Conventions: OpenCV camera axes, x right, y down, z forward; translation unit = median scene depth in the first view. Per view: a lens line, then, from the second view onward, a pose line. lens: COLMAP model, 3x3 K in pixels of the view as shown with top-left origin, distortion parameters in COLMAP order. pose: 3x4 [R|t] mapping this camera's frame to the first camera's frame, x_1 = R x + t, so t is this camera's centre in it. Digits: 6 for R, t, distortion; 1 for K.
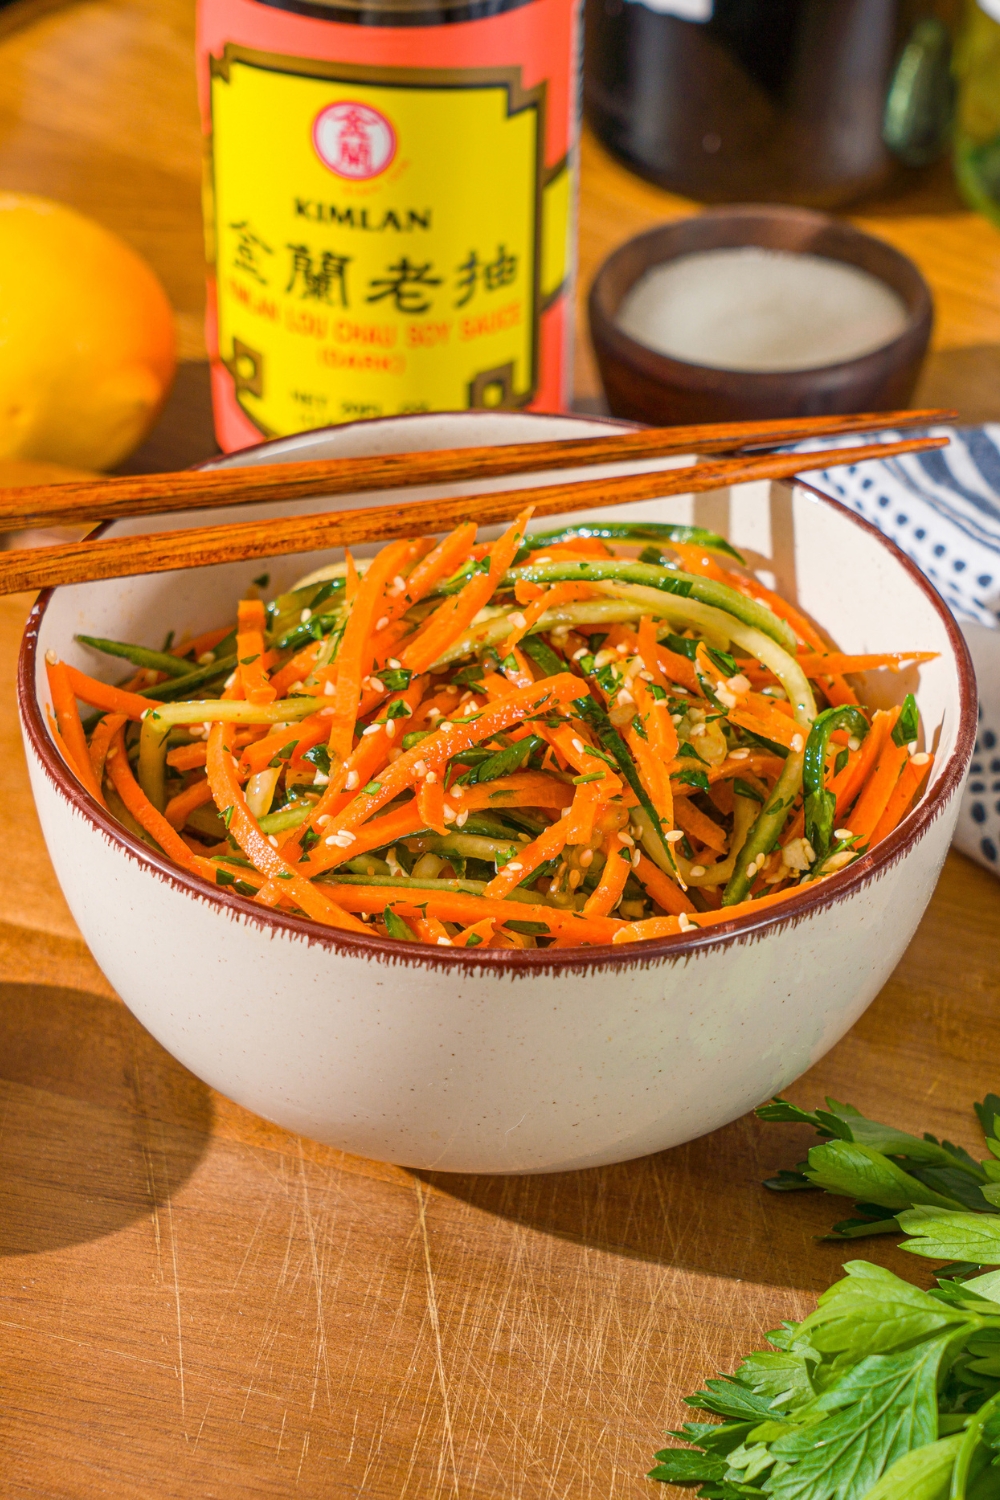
lens RADIAL K [[4134.2, 0, 500.0], [0, 4134.2, 750.0], [0, 0, 1]] dist [0.084458, 0.120591]
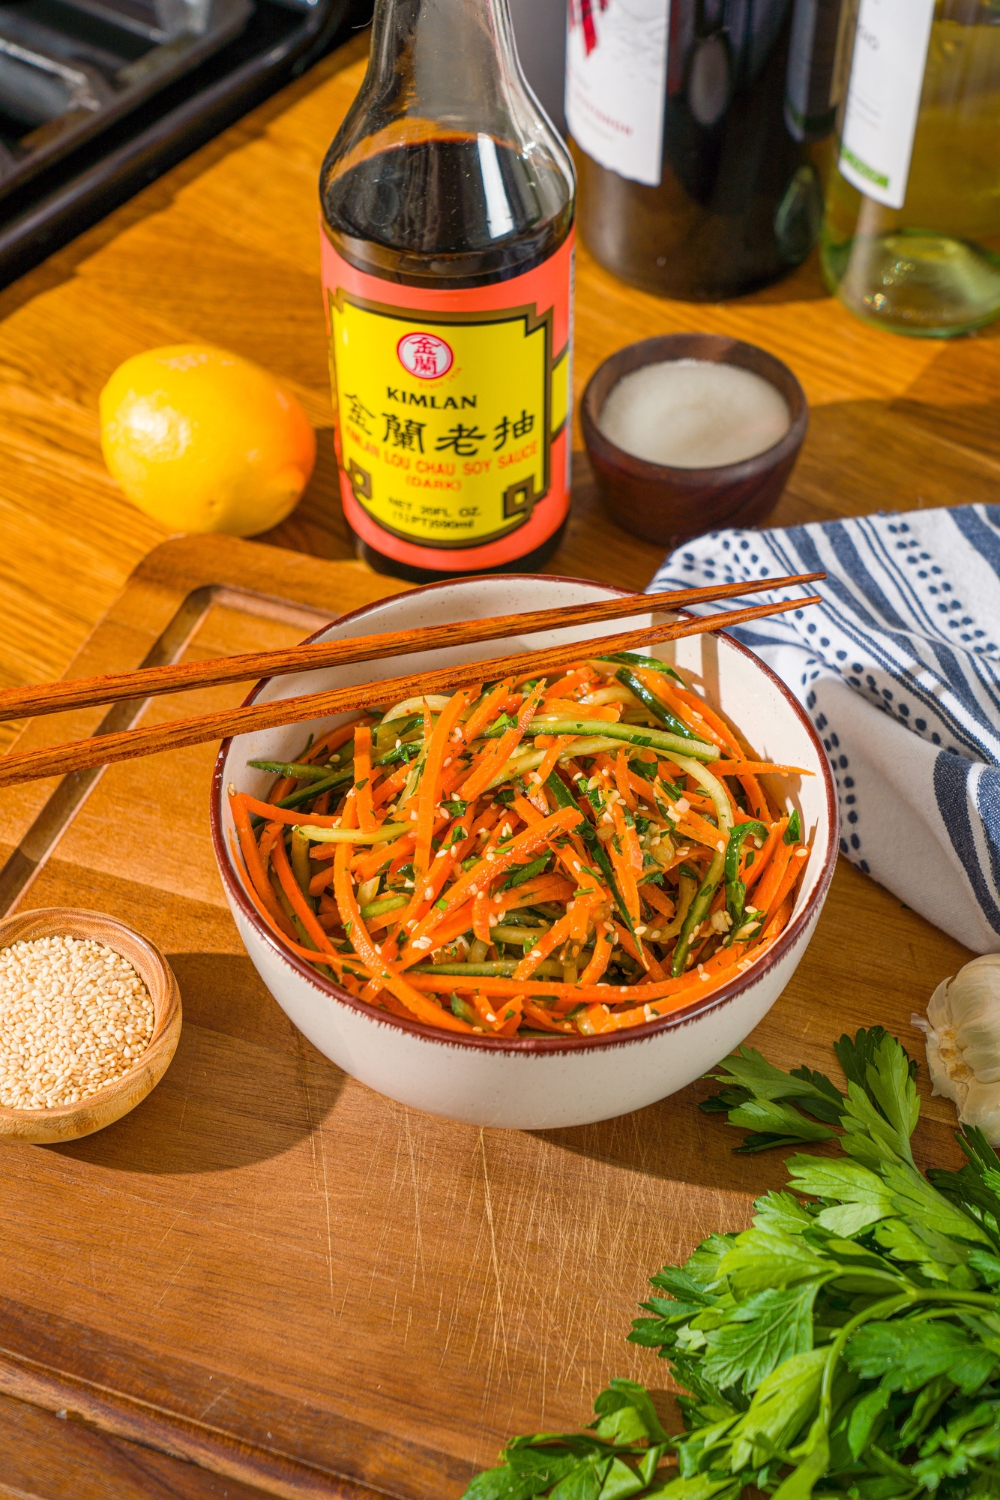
lens RADIAL K [[2350.1, 0, 478.3], [0, 2350.1, 749.2], [0, 0, 1]] dist [0.072259, 0.031808]
pose [[0.999512, -0.014797, -0.027527, 0.006768], [0.020052, 0.979246, 0.201683, -0.210725], [0.023971, -0.202137, 0.979064, 0.153518]]
